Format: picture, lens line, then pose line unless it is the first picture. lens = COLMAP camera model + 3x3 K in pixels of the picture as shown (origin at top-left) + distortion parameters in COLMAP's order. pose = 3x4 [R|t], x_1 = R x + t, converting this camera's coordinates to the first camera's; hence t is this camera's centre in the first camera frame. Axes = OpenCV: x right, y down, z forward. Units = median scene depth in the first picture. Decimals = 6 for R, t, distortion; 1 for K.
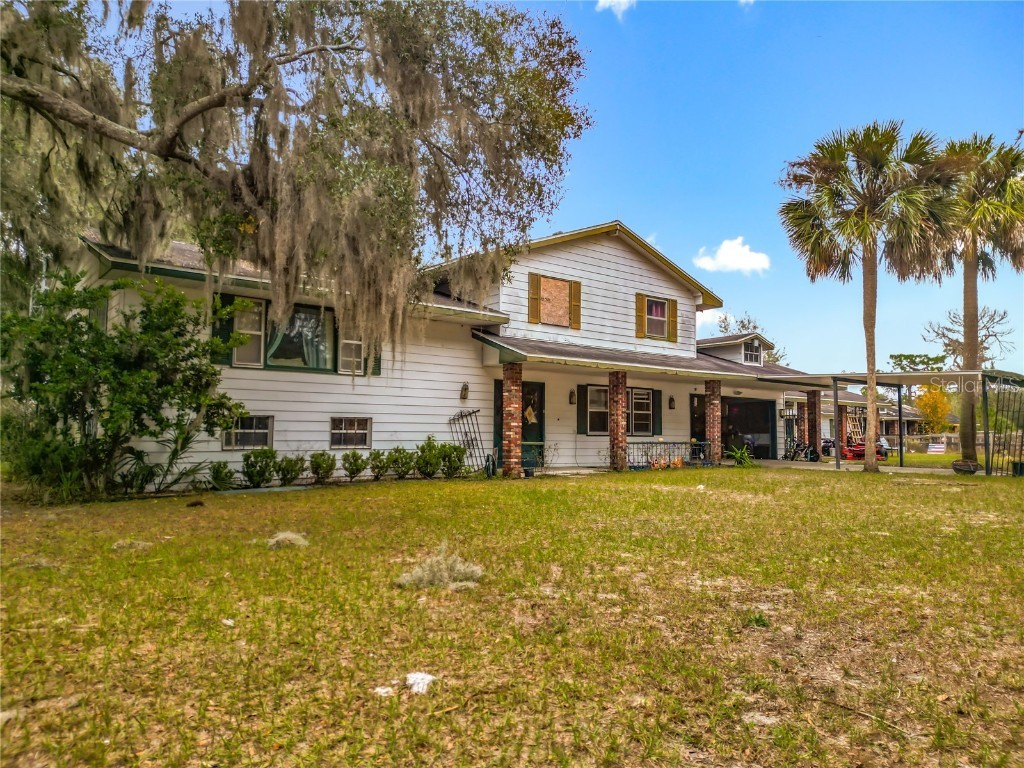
lens RADIAL K [[716.2, 0, 507.9], [0, 716.2, 383.3], [0, 0, 1]] dist [0.044203, -0.034891]
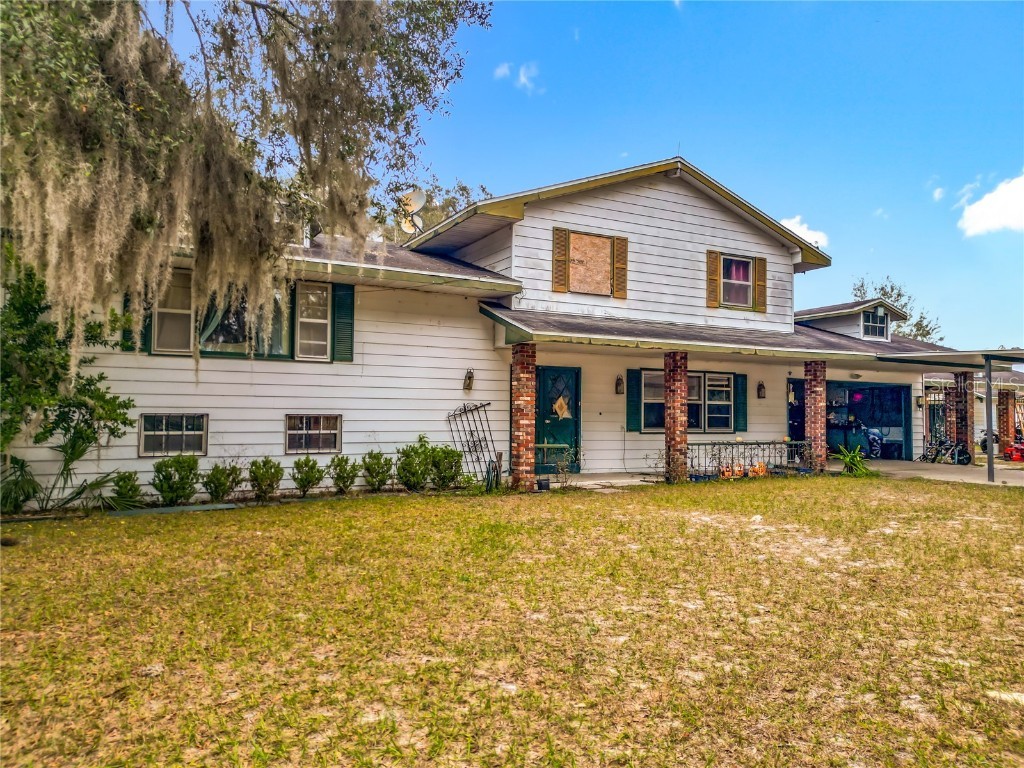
lens RADIAL K [[716.2, 0, 509.2], [0, 716.2, 386.6], [0, 0, 1]] dist [0.044203, -0.034891]
pose [[0.982978, -0.006806, -0.183595, 0.119324], [0.012385, 0.999495, 0.029259, -0.003804], [0.183304, -0.031034, 0.982566, 0.204319]]
